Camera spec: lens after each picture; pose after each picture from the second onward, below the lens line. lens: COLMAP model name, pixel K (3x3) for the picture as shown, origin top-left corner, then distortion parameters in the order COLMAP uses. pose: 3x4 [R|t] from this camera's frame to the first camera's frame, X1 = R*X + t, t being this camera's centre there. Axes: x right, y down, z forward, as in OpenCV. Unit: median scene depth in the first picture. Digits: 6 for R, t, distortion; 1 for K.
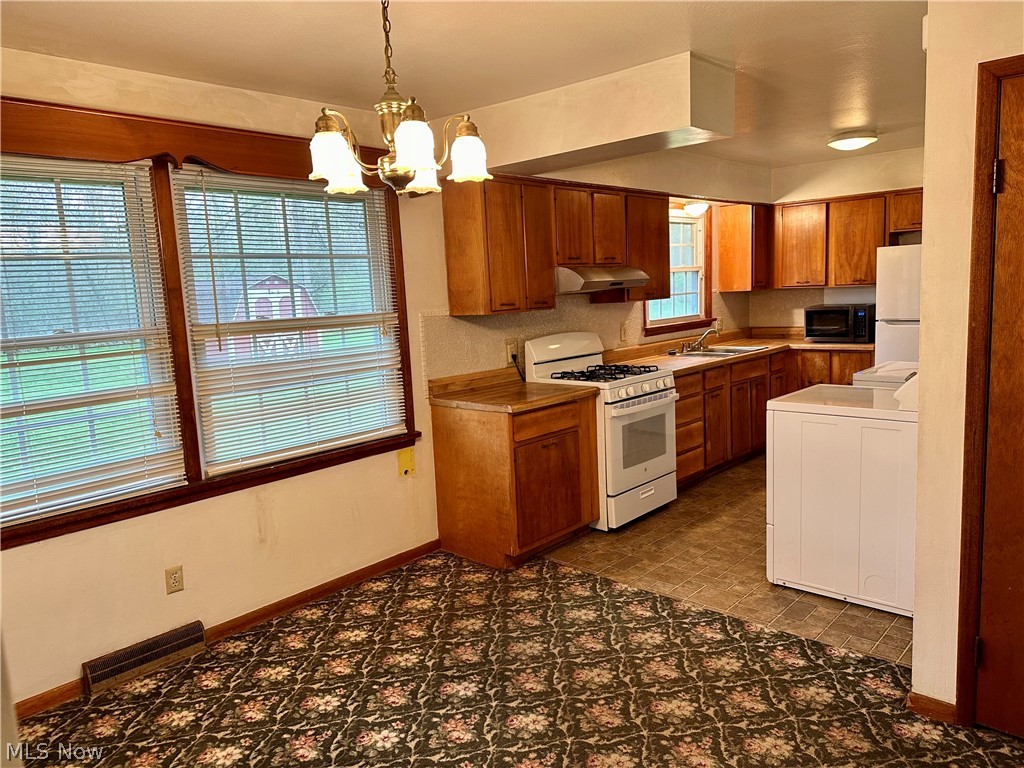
lens RADIAL K [[737.6, 0, 519.3], [0, 737.6, 379.5], [0, 0, 1]] dist [0.163999, -0.145770]
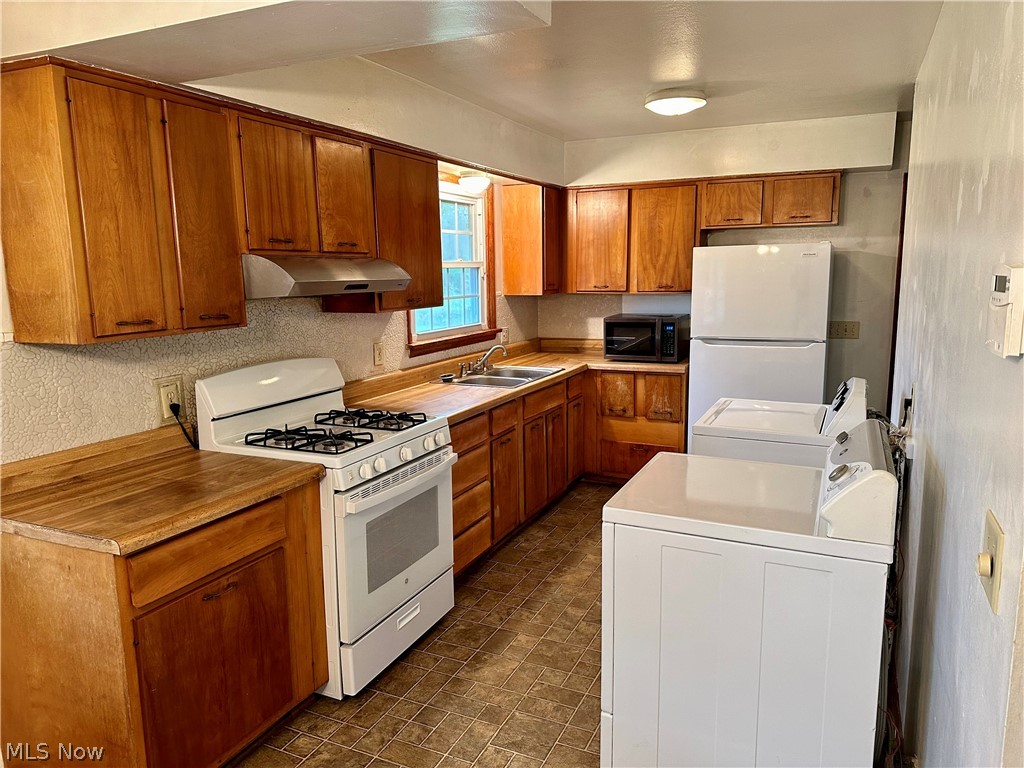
lens RADIAL K [[711.4, 0, 514.0], [0, 711.4, 386.3], [0, 0, 1]] dist [0.148449, -0.200169]
pose [[0.957409, -0.017662, 0.288195, 0.084042], [0.008574, 0.999426, 0.032766, -0.065250], [-0.288608, -0.028899, 0.957011, 0.390978]]
